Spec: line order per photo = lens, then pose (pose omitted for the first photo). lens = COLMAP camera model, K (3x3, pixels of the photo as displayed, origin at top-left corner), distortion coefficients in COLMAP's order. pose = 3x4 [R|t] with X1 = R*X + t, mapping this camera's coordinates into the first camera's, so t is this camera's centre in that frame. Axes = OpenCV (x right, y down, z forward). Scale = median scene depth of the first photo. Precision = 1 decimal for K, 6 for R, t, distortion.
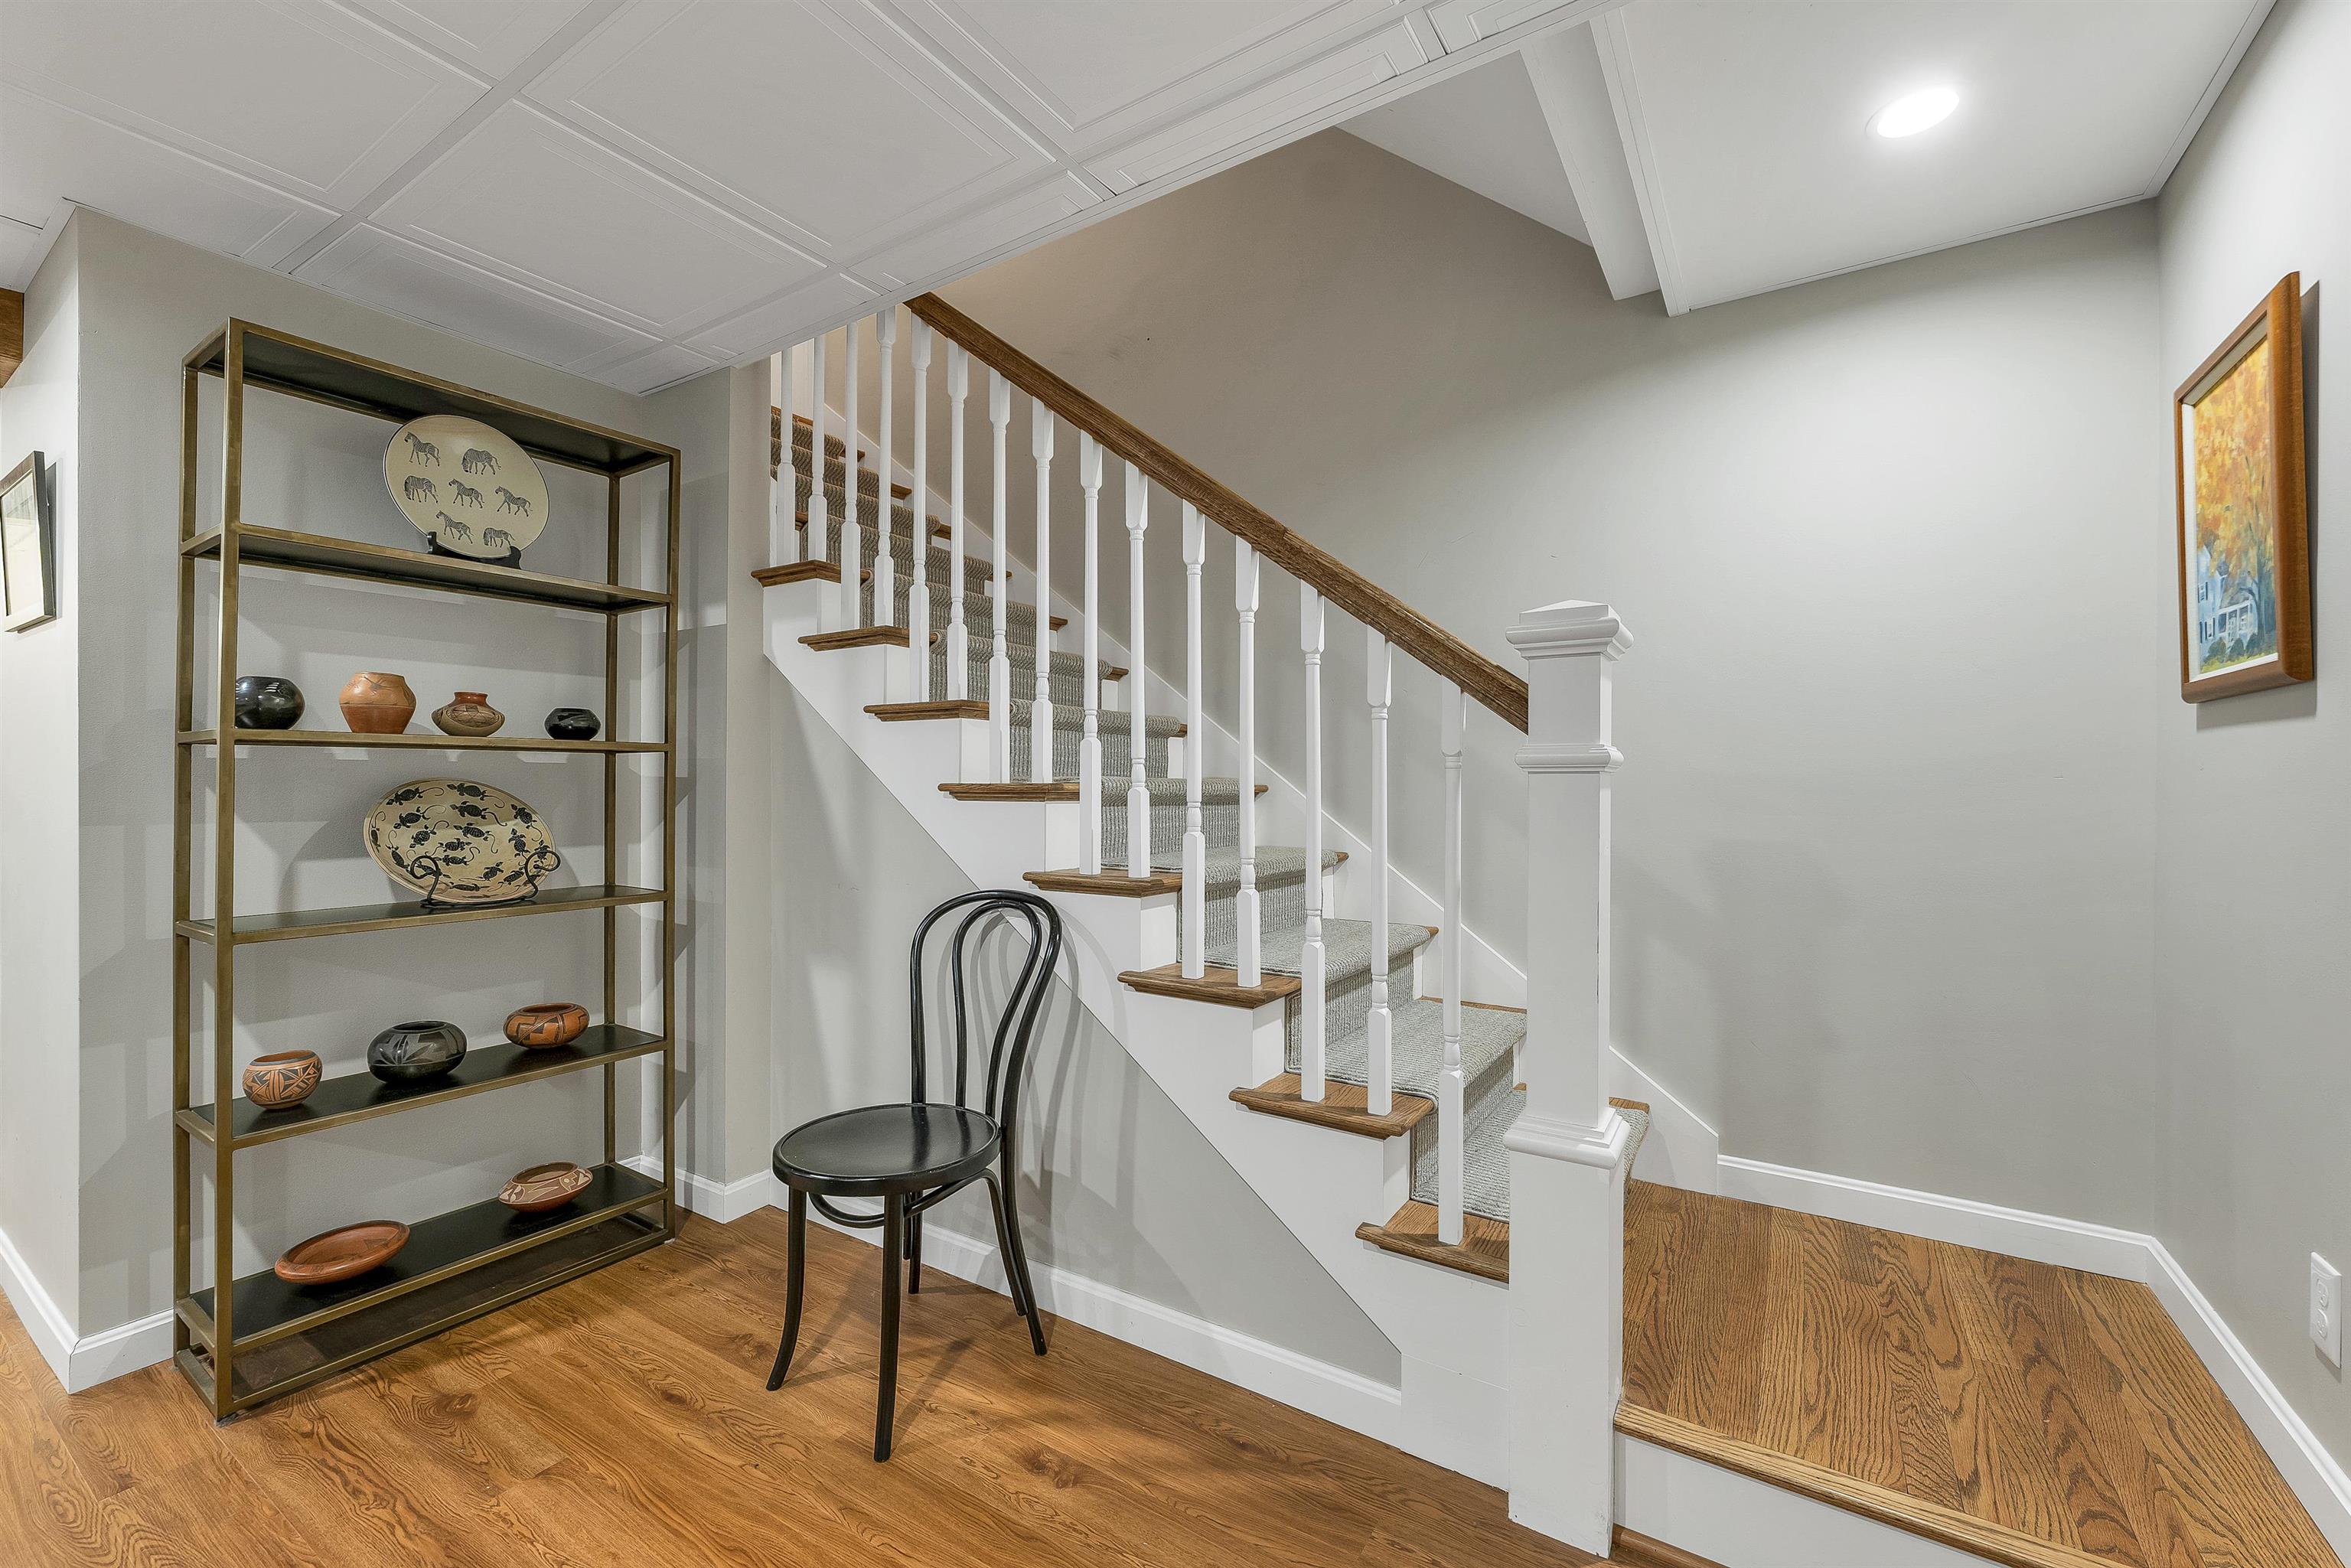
lens RADIAL K [[979.0, 0, 1170.0], [0, 979.0, 789.3], [0, 0, 1]] dist [0.000100, -0.000206]
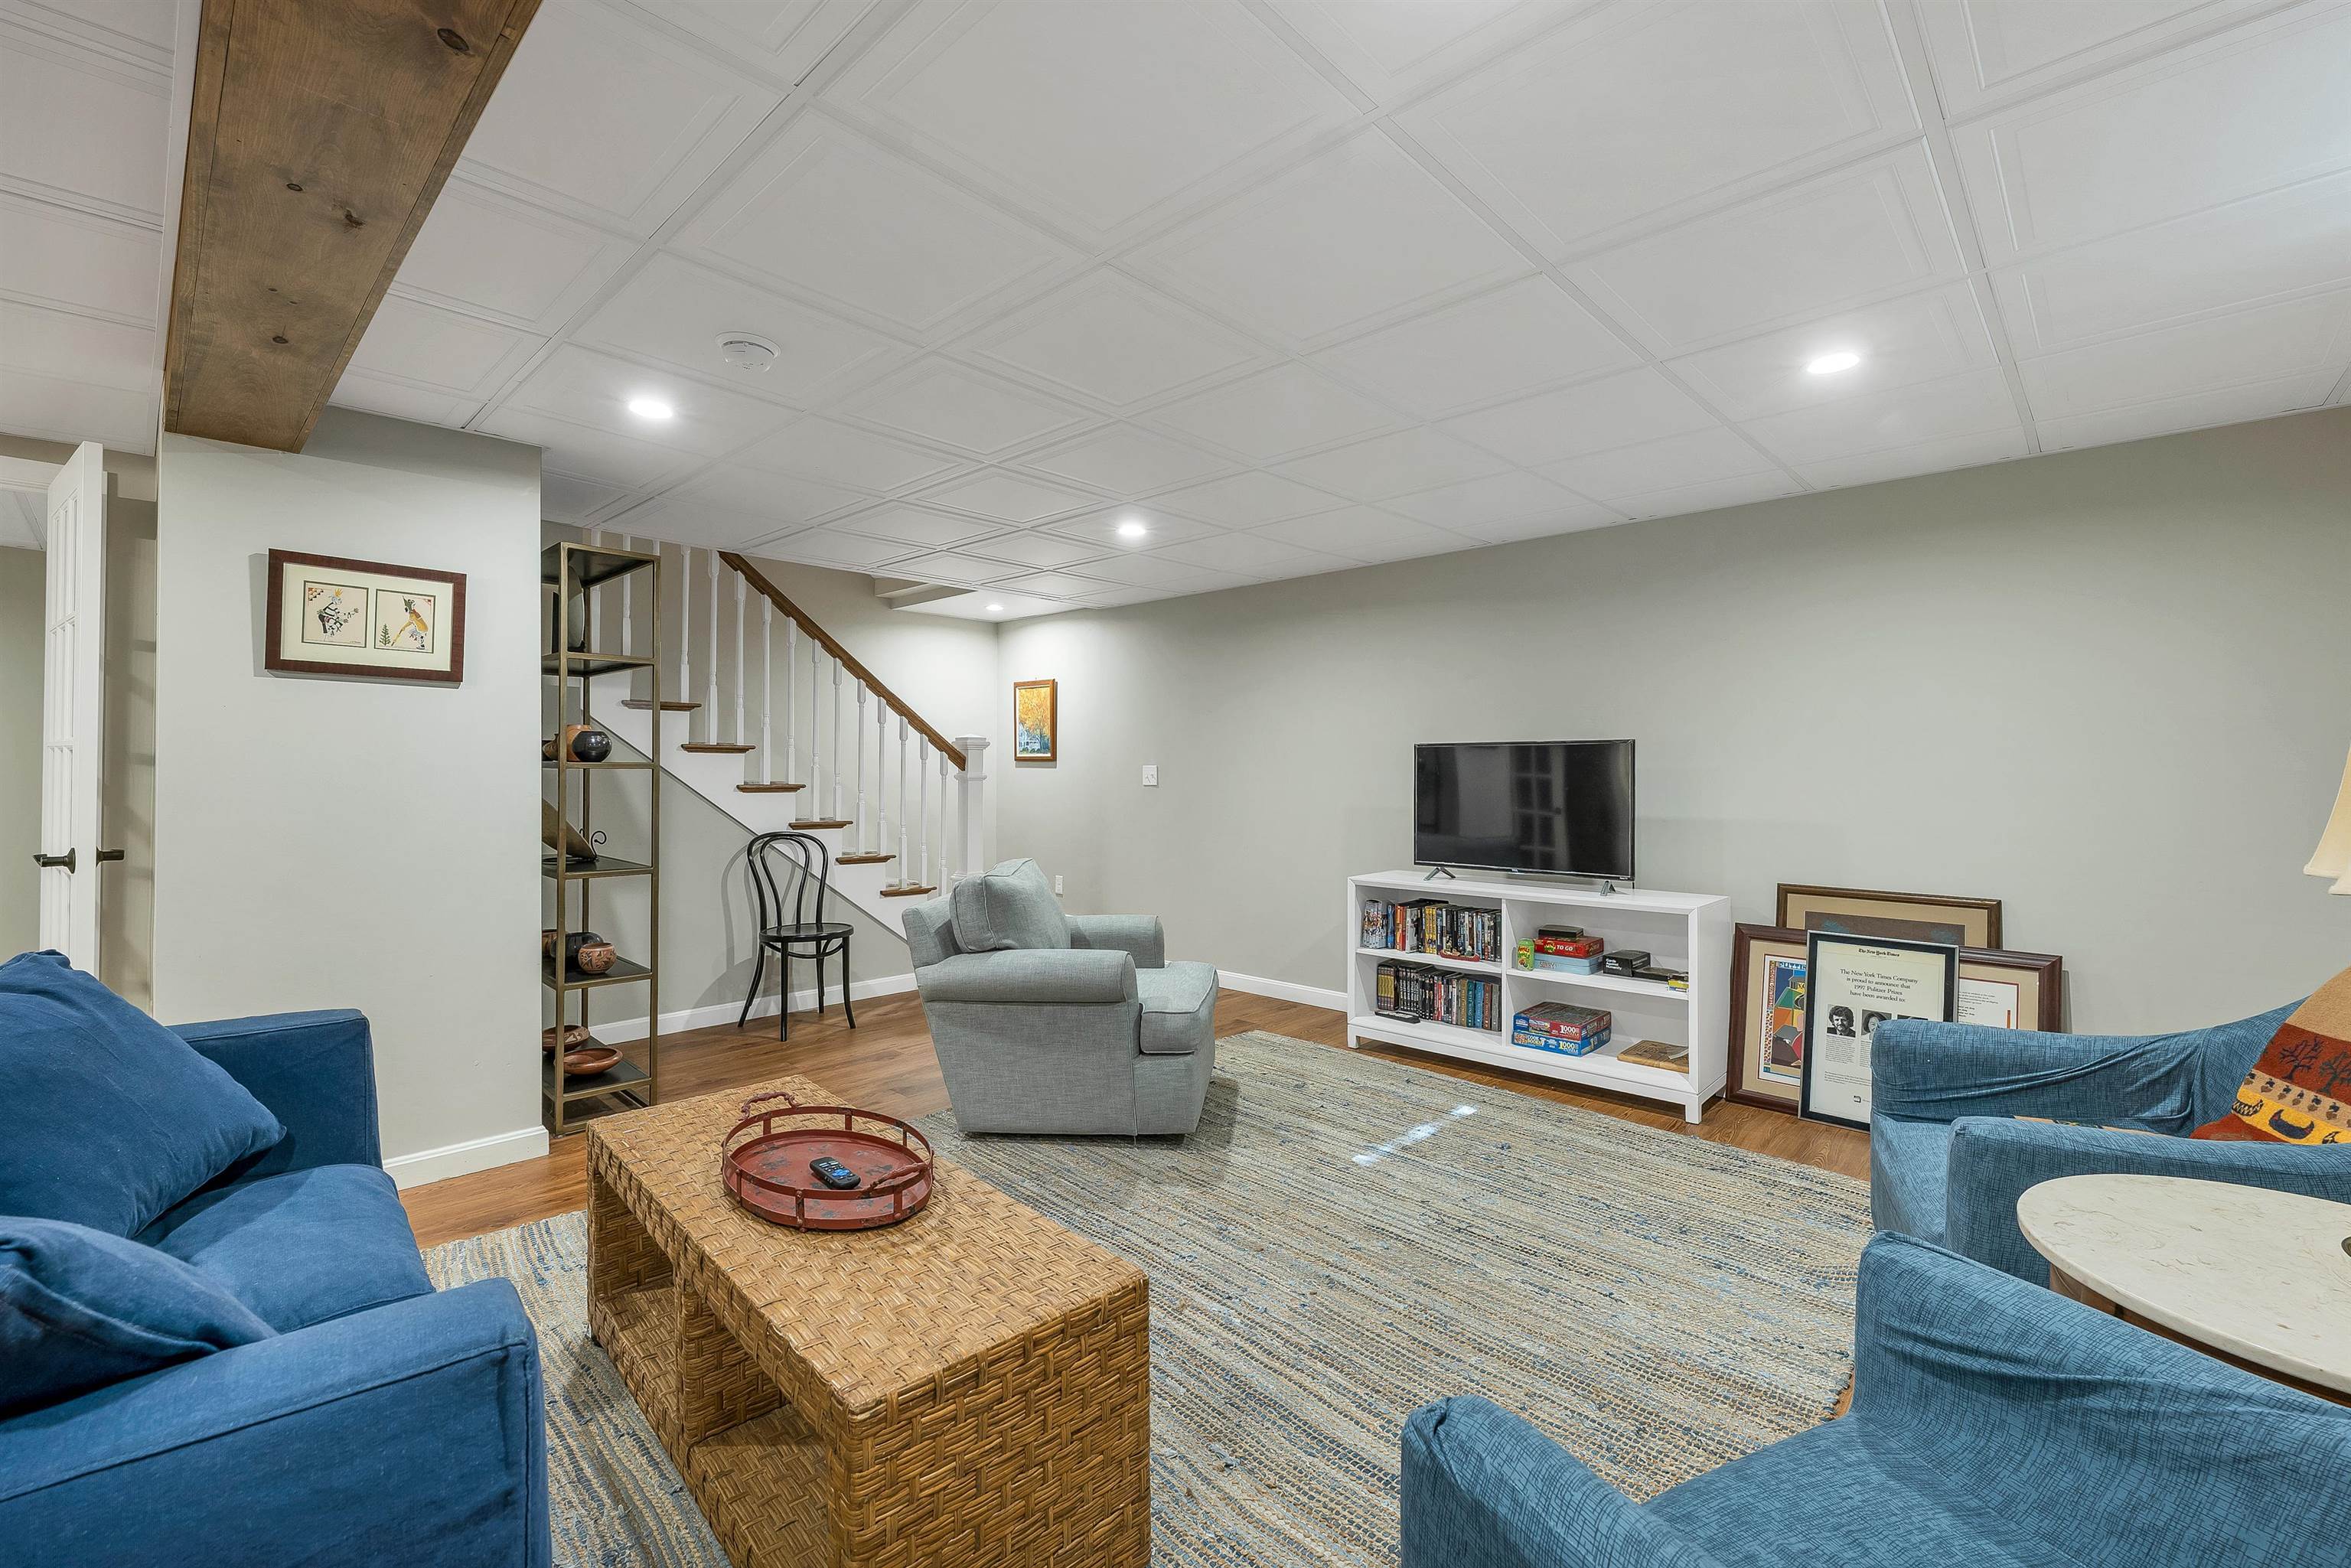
lens RADIAL K [[979.0, 0, 1229.9], [0, 979.0, 762.4], [0, 0, 1]] dist [0.000100, -0.000206]
pose [[0.144051, 0.008496, 0.989534, -2.296088], [-0.005002, 0.999957, -0.007857, -0.046382], [-0.989558, -0.003818, 0.144087, -0.363499]]
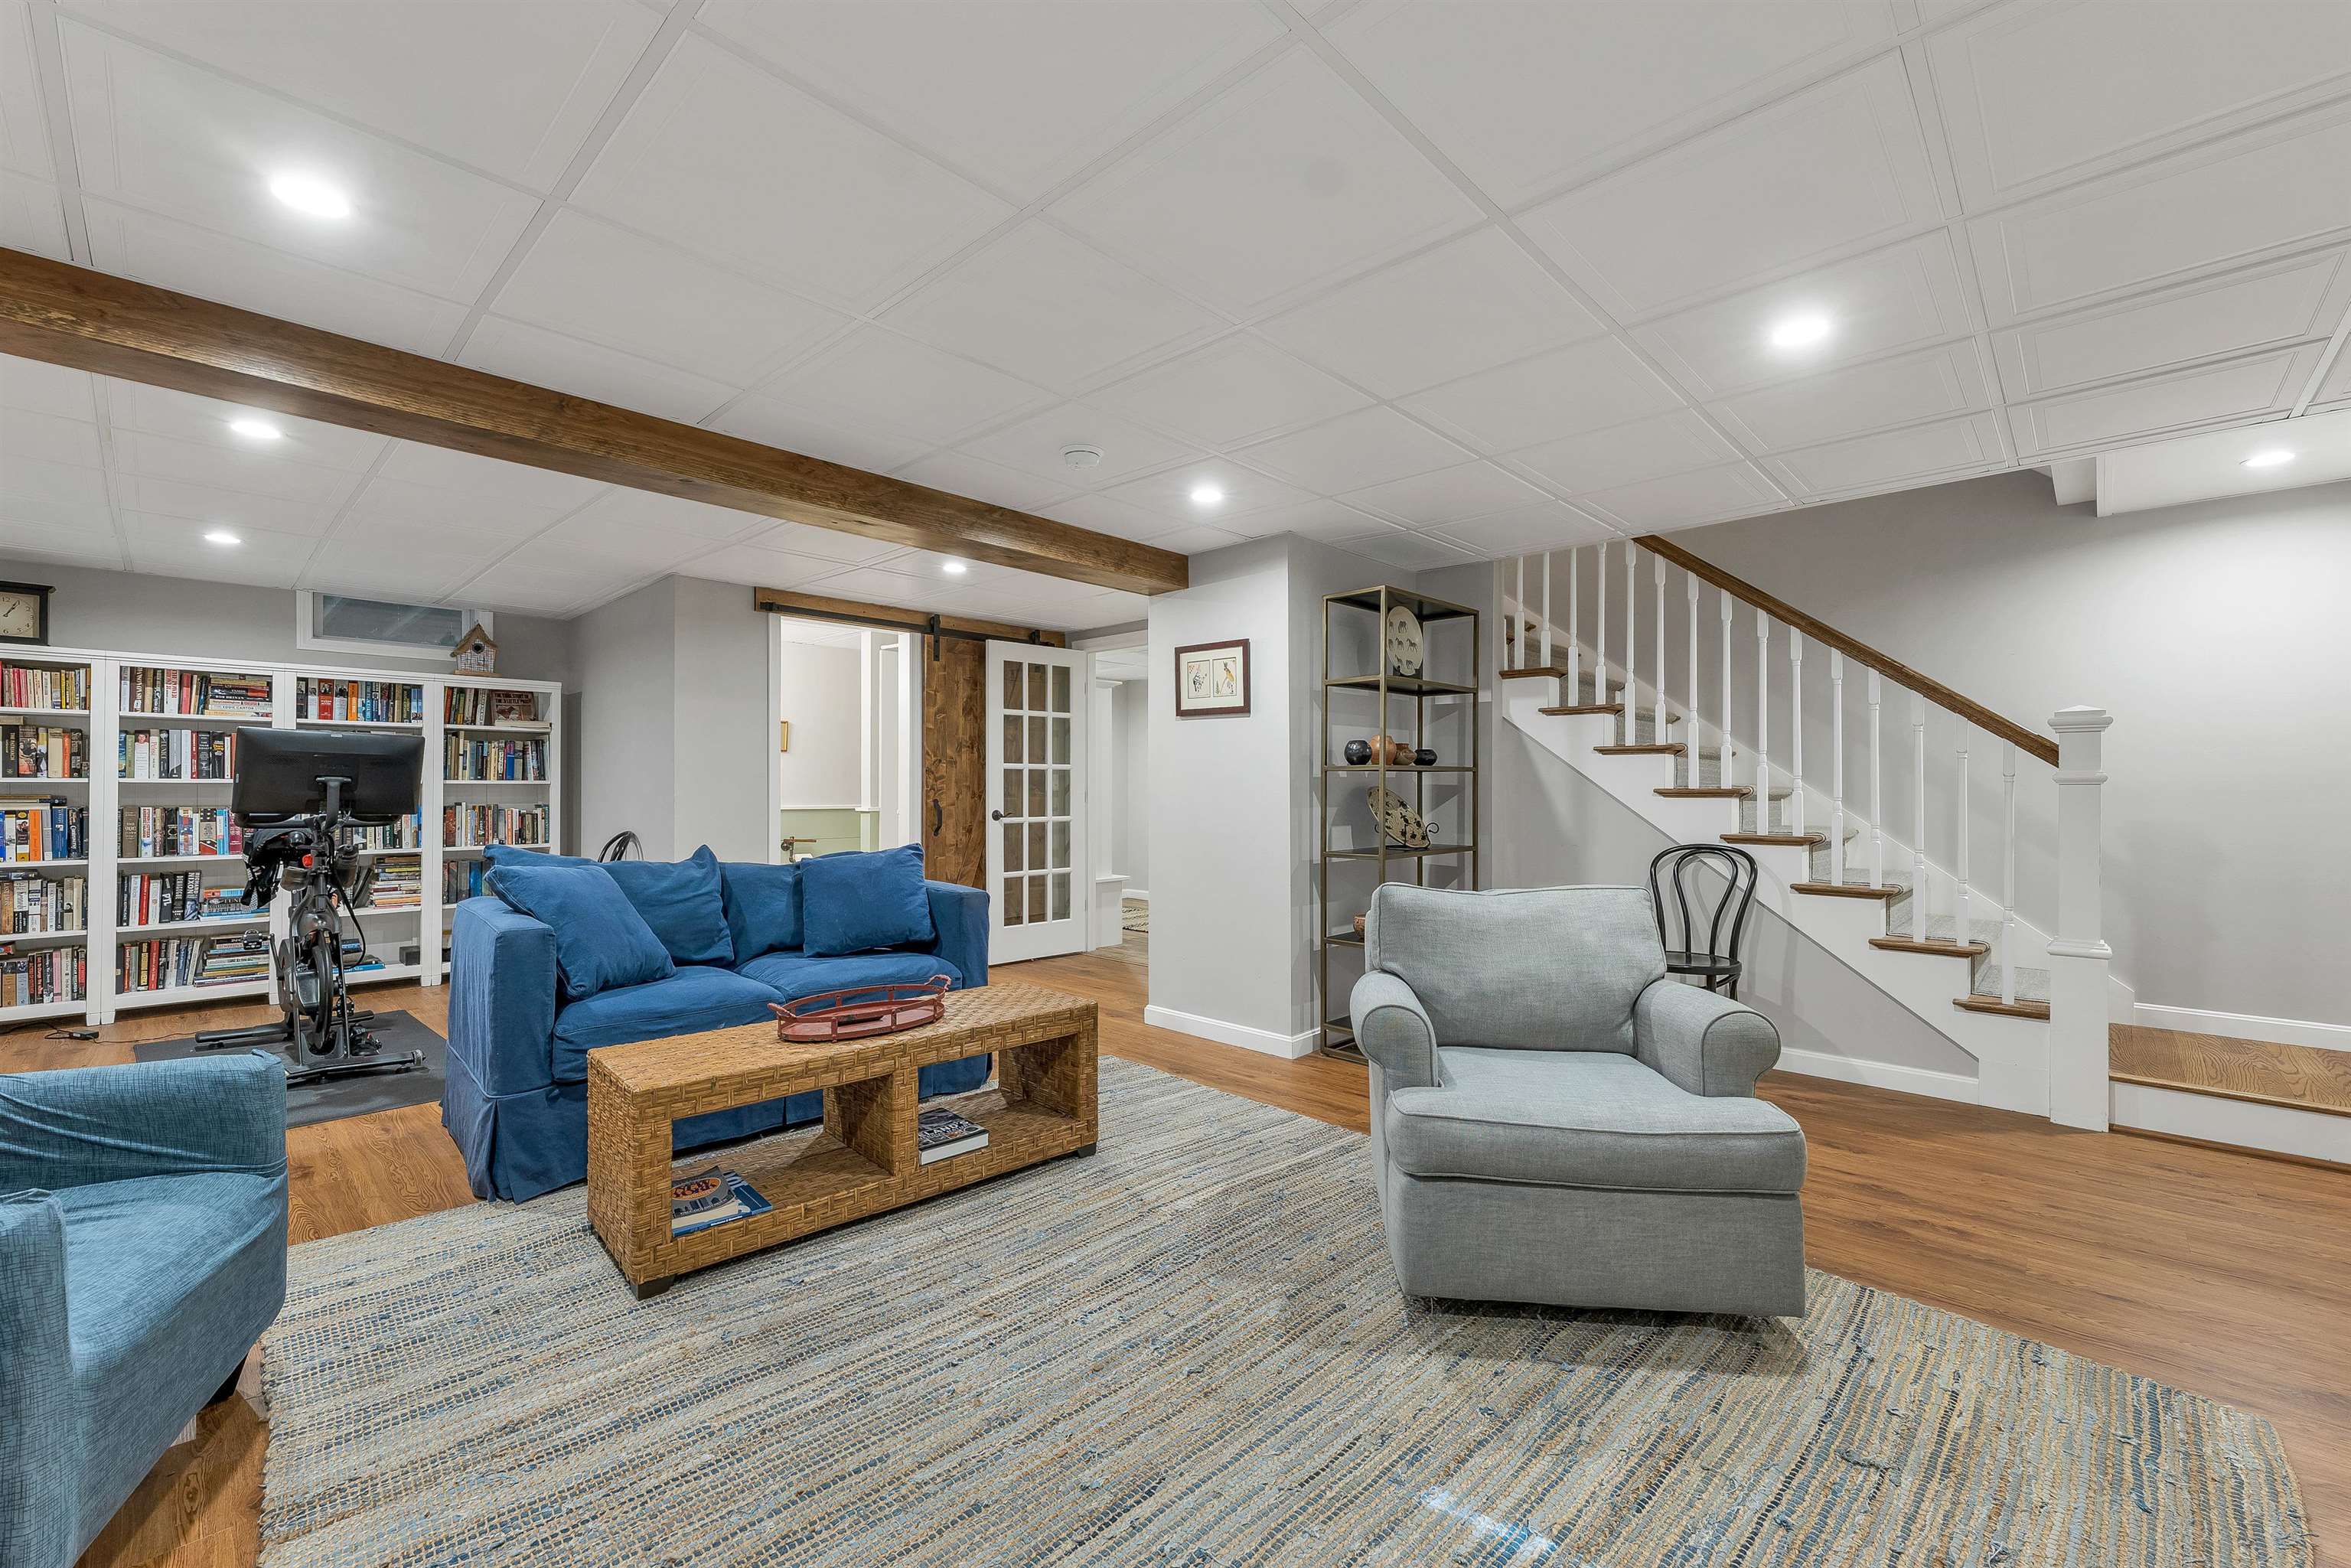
lens RADIAL K [[979.0, 0, 1154.1], [0, 979.0, 794.2], [0, 0, 1]] dist [0.000100, -0.000206]
pose [[0.980678, 0.000561, -0.195627, -0.866726], [0.000652, 0.999981, 0.006138, -0.008443], [0.195627, -0.006147, 0.980659, -1.121774]]
